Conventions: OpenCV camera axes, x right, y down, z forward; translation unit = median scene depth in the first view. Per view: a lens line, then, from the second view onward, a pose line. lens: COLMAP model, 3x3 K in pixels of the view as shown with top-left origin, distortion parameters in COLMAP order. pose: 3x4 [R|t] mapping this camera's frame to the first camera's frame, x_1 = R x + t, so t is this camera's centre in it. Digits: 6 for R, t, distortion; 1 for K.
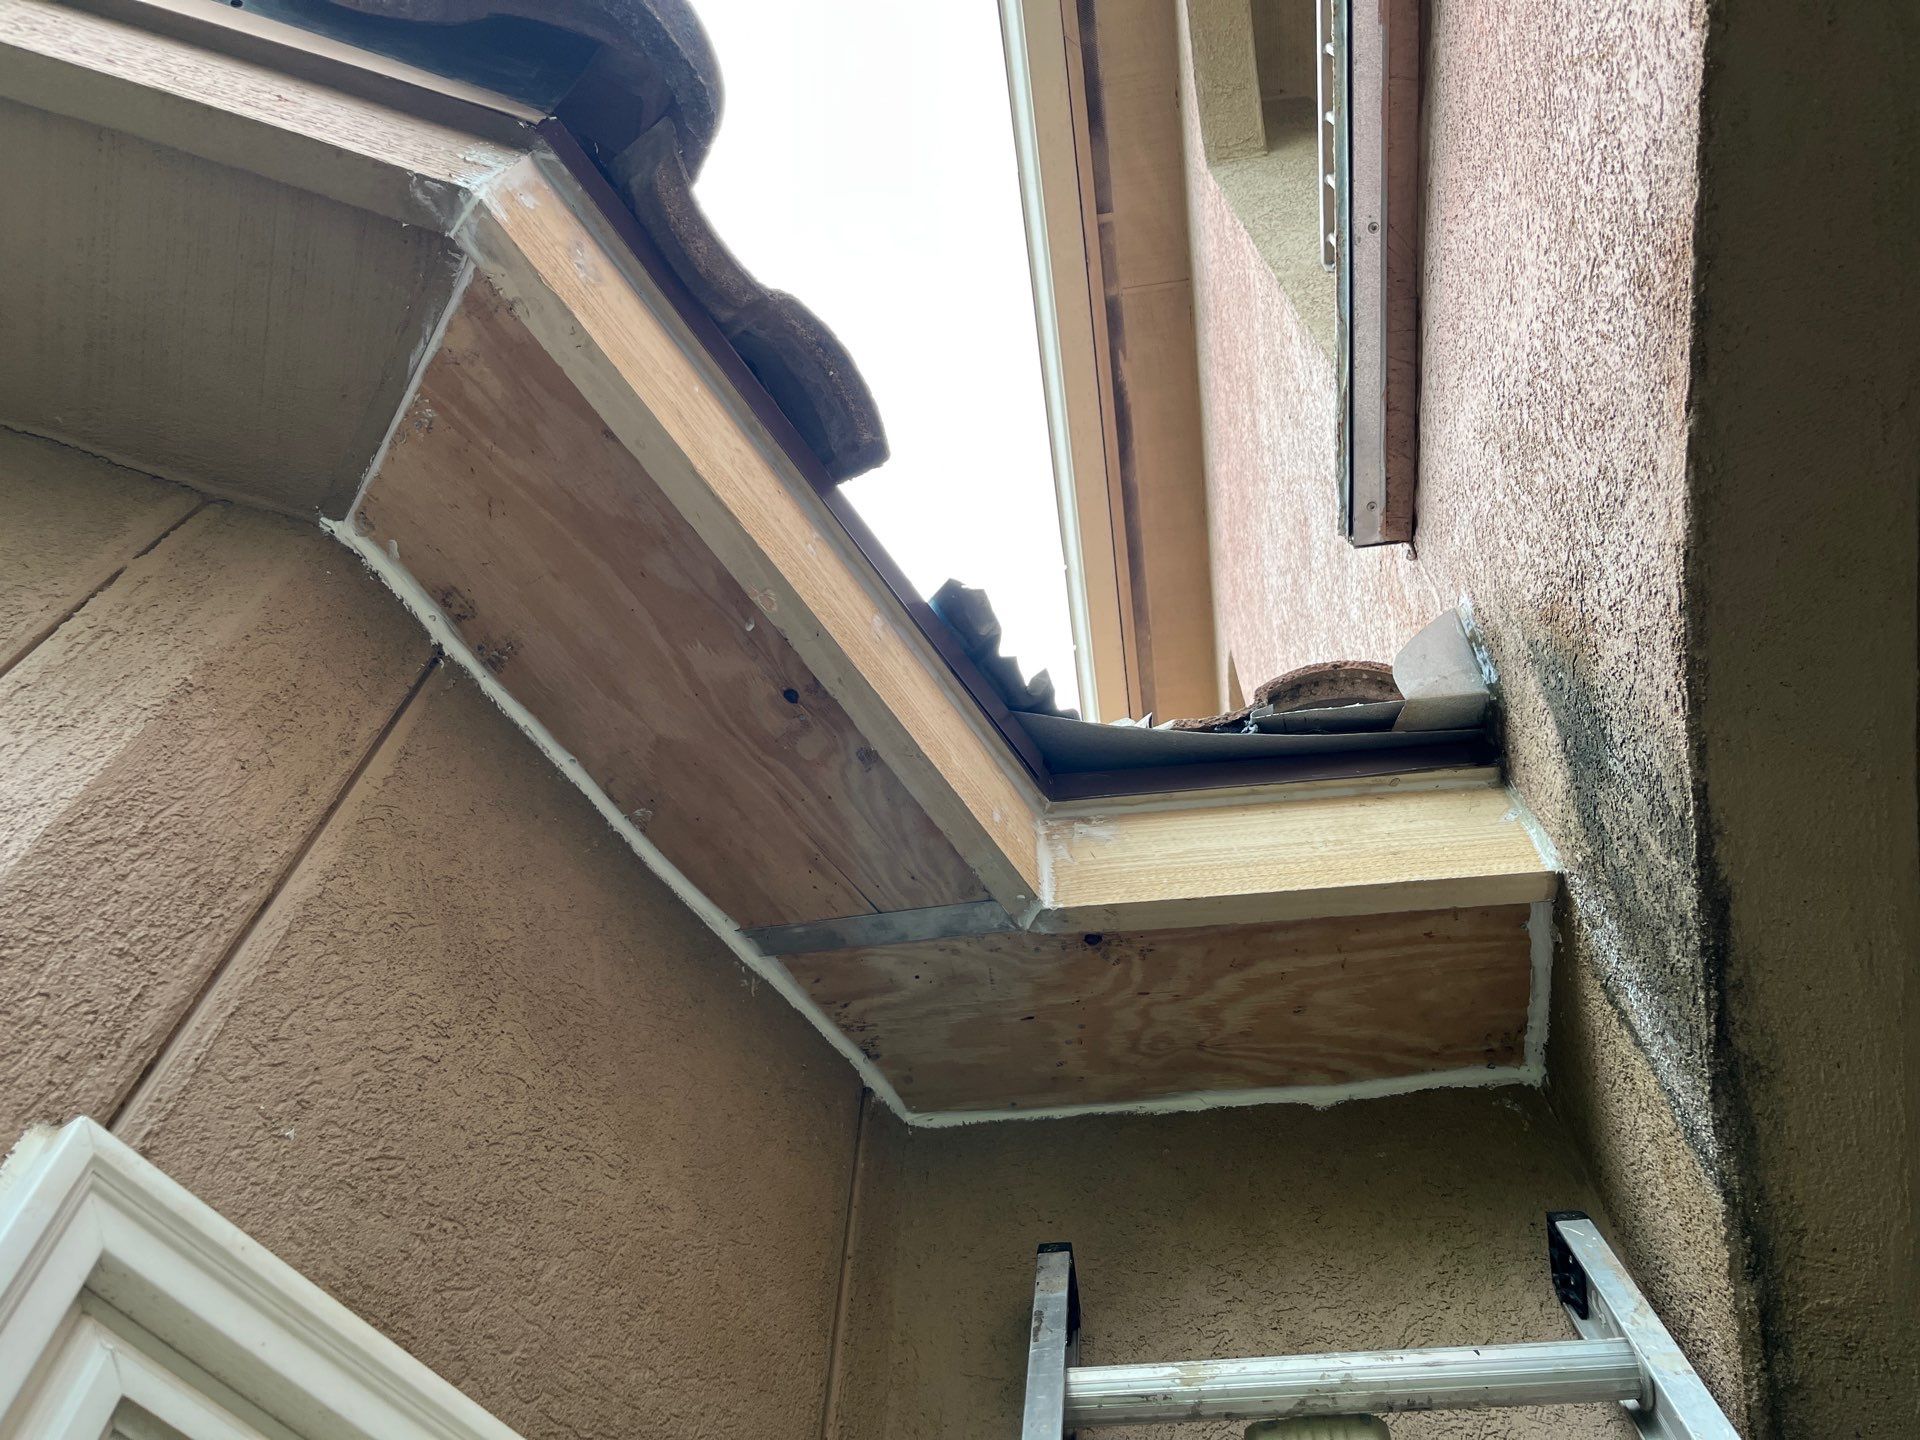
lens RADIAL K [[1433.5, 0, 965.6], [0, 1433.5, 714.9], [0, 0, 1]] dist [0.018795, -0.019685]
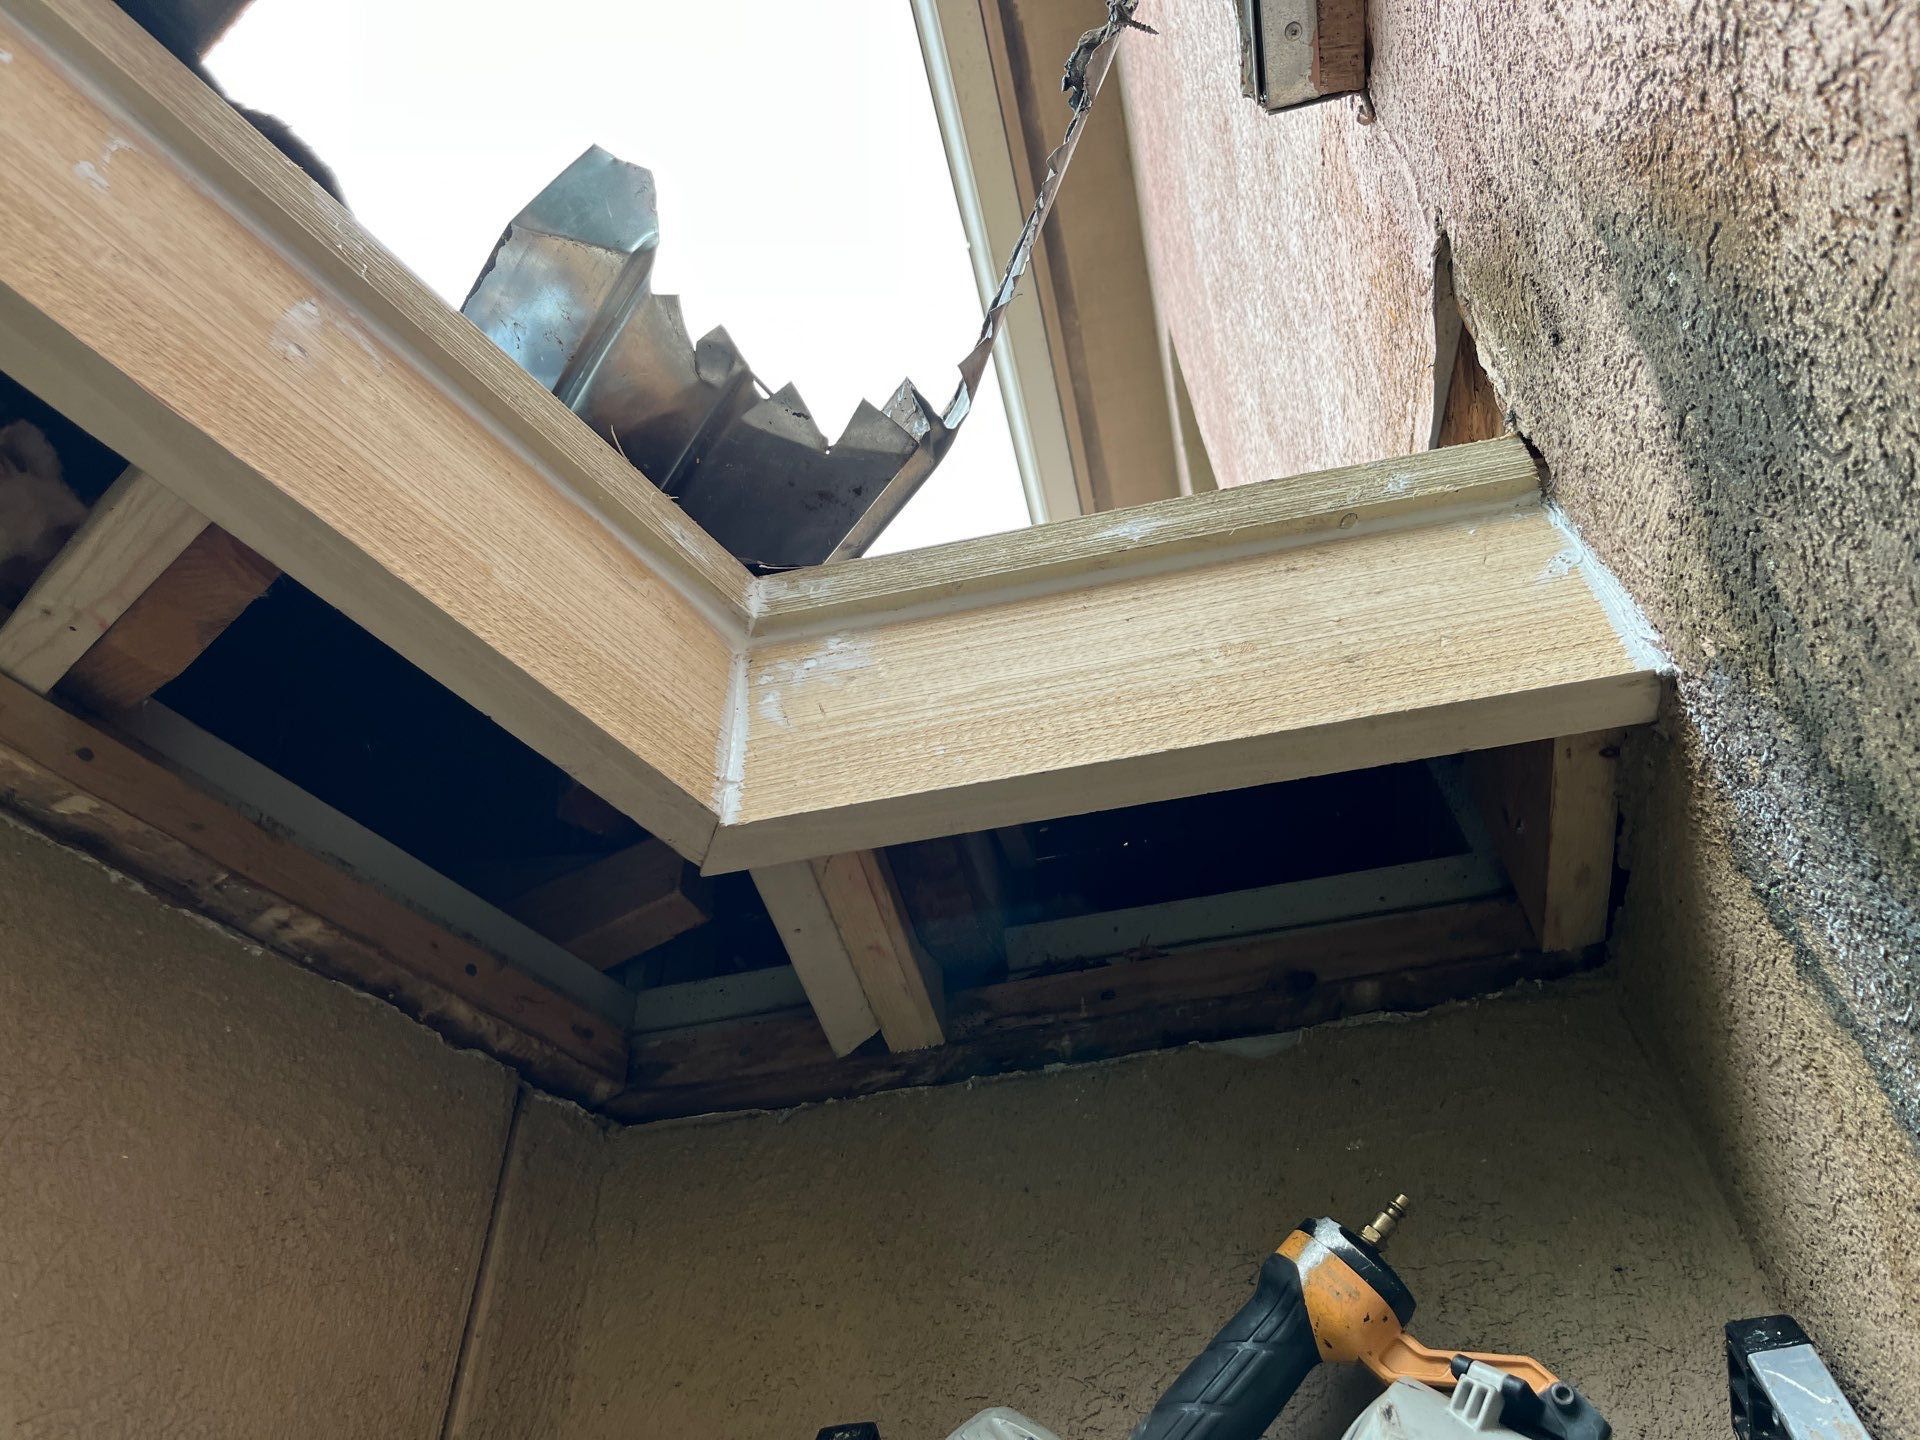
lens RADIAL K [[1433.5, 0, 952.1], [0, 1433.5, 721.0], [0, 0, 1]] dist [0.018795, -0.019685]
pose [[0.994350, -0.105139, -0.014617, 0.151686], [0.105944, 0.974399, 0.198297, -0.004345], [-0.006606, -0.198725, 0.980033, 0.455954]]
